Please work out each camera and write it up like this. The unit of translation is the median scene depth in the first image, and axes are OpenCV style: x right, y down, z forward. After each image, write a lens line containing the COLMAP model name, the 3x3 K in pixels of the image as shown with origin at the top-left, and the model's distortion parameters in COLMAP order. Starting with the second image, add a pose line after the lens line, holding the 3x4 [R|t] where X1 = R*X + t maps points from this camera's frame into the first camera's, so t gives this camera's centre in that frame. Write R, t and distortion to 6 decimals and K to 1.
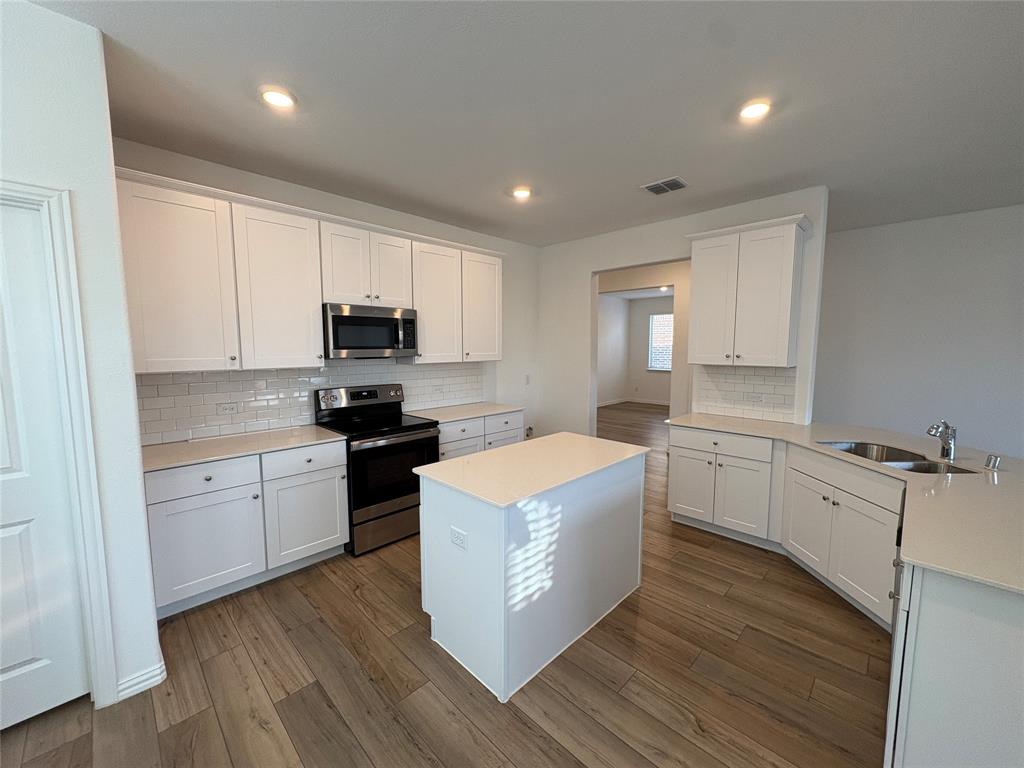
lens RADIAL K [[406.4, 0, 514.4], [0, 406.4, 384.3], [0, 0, 1]] dist [-0.000281, 0.000411]
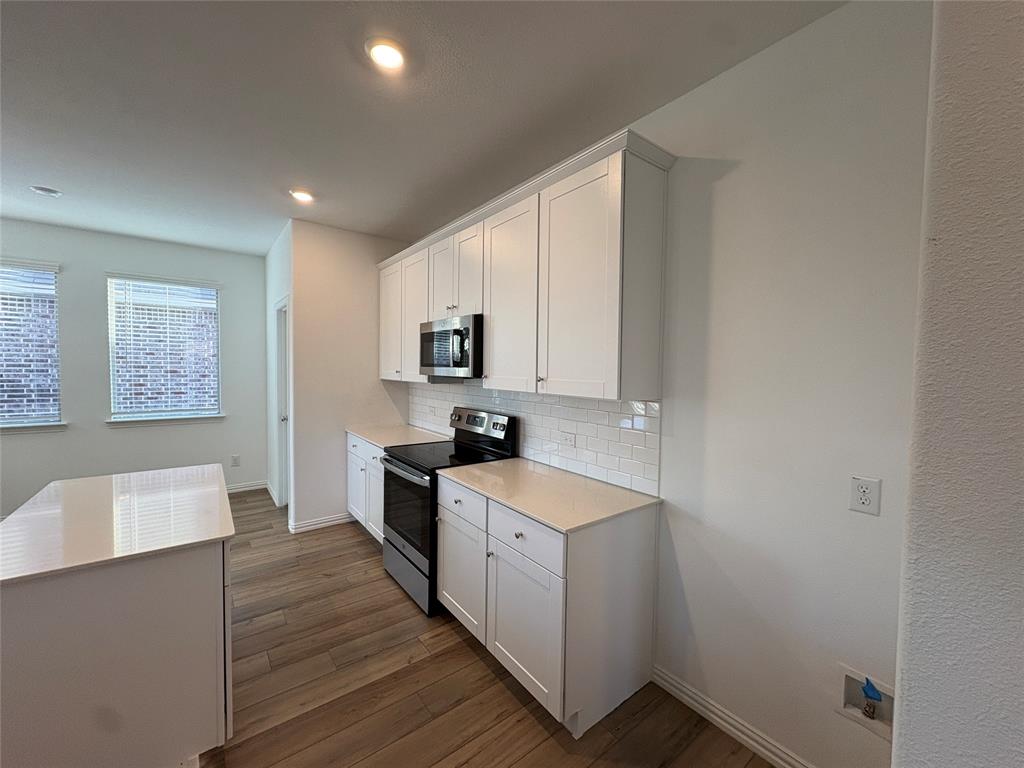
lens RADIAL K [[406.4, 0, 514.4], [0, 406.4, 384.3], [0, 0, 1]] dist [-0.000281, 0.000411]
pose [[-0.136639, 0.037945, -0.989894, 0.563082], [-0.112783, 0.992173, 0.053601, -0.126233], [0.984180, 0.118967, -0.131290, 1.412011]]
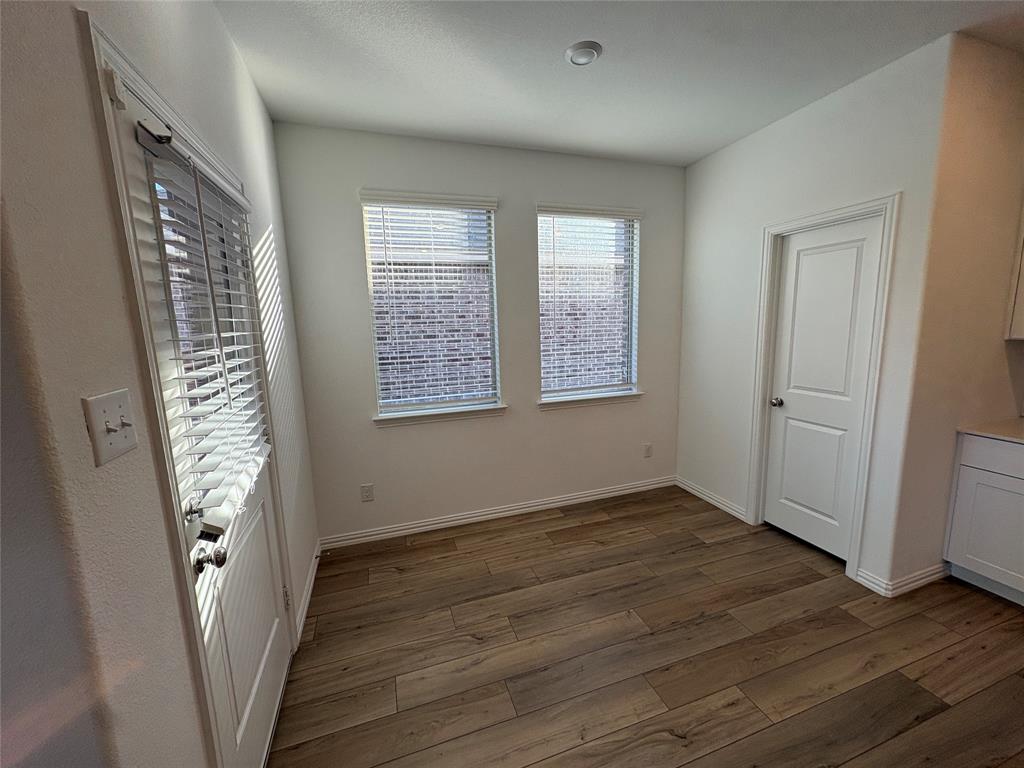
lens RADIAL K [[406.4, 0, 514.4], [0, 406.4, 384.3], [0, 0, 1]] dist [-0.000281, 0.000411]
pose [[-0.452088, 0.146543, -0.879853, 0.372636], [-0.061060, 0.979014, 0.194432, -0.027985], [0.889881, 0.141624, -0.433652, 0.293387]]
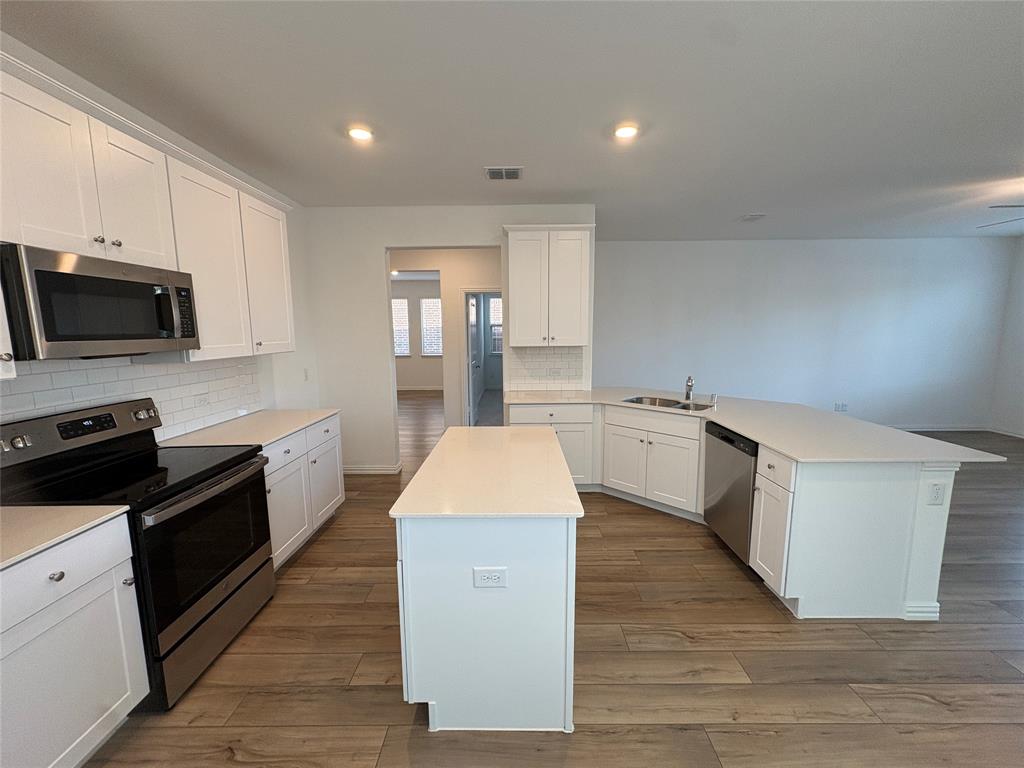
lens RADIAL K [[406.4, 0, 514.4], [0, 406.4, 384.3], [0, 0, 1]] dist [-0.000281, 0.000411]
pose [[0.716190, -0.099538, 0.690771, -0.395609], [0.075090, 0.995021, 0.065527, -0.025128], [-0.693854, 0.004940, 0.720098, 0.265924]]
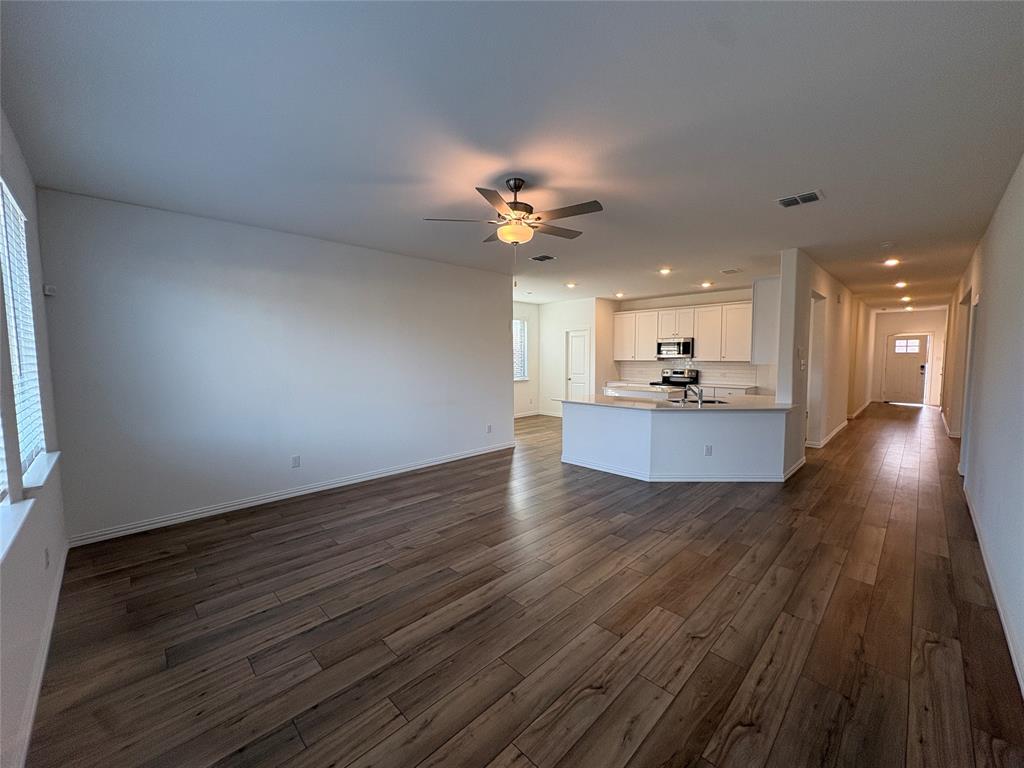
lens RADIAL K [[406.4, 0, 514.4], [0, 406.4, 384.3], [0, 0, 1]] dist [-0.000281, 0.000411]
pose [[-0.011250, 0.070449, -0.997452, 2.552872], [-0.091922, 0.993218, 0.071187, 0.013997], [0.995703, 0.092488, -0.004698, 0.013022]]
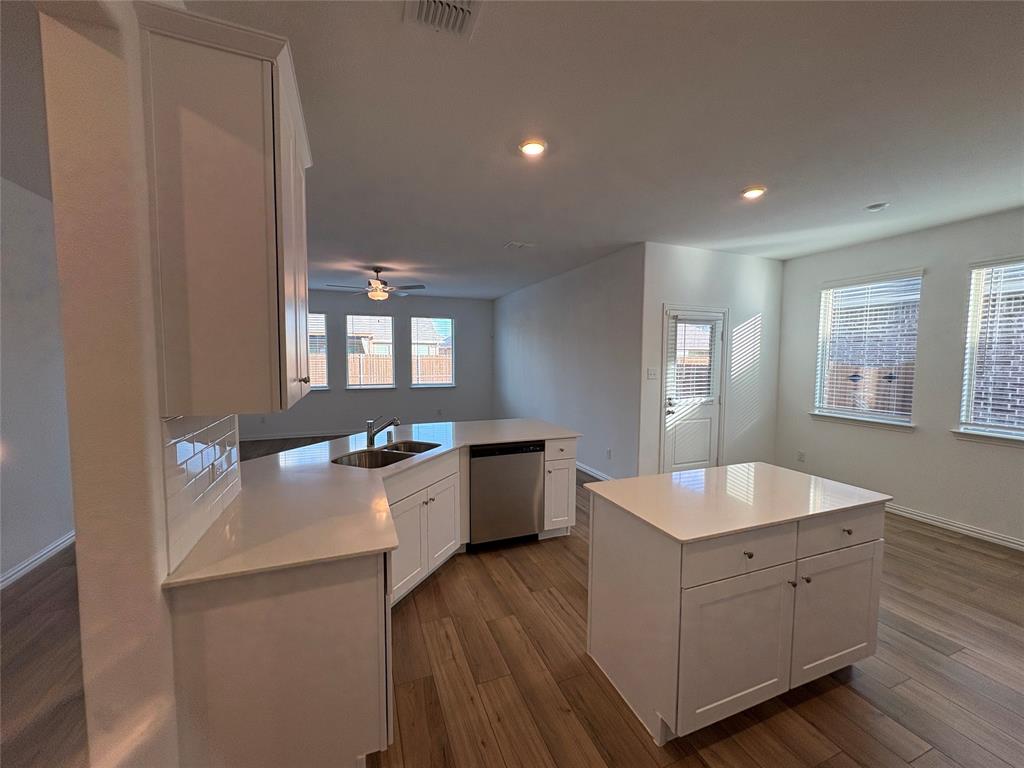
lens RADIAL K [[406.4, 0, 514.4], [0, 406.4, 384.3], [0, 0, 1]] dist [-0.000281, 0.000411]
pose [[-0.913256, -0.035162, 0.405866, 0.118274], [0.032762, 0.986702, 0.159201, -0.155174], [-0.406066, 0.158689, -0.899960, 1.533694]]
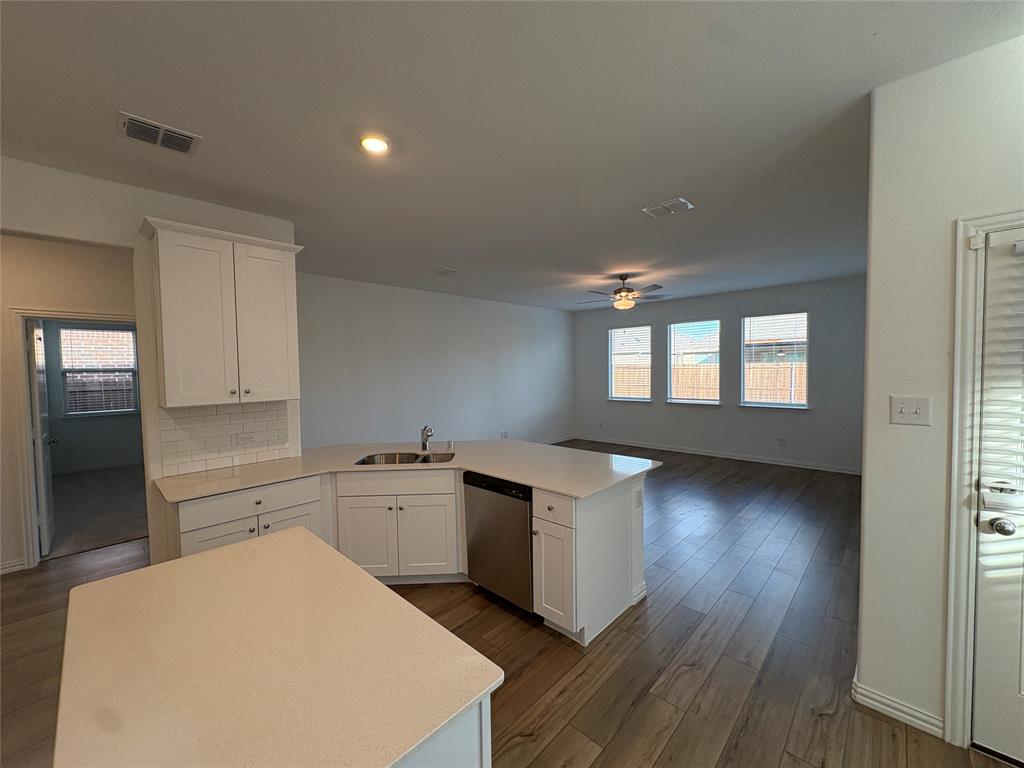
lens RADIAL K [[406.4, 0, 514.4], [0, 406.4, 384.3], [0, 0, 1]] dist [-0.000281, 0.000411]
pose [[-0.016300, -0.042015, 0.998984, -0.316931], [0.112519, 0.992693, 0.043586, -0.066118], [-0.993516, 0.113115, -0.011454, 0.530918]]
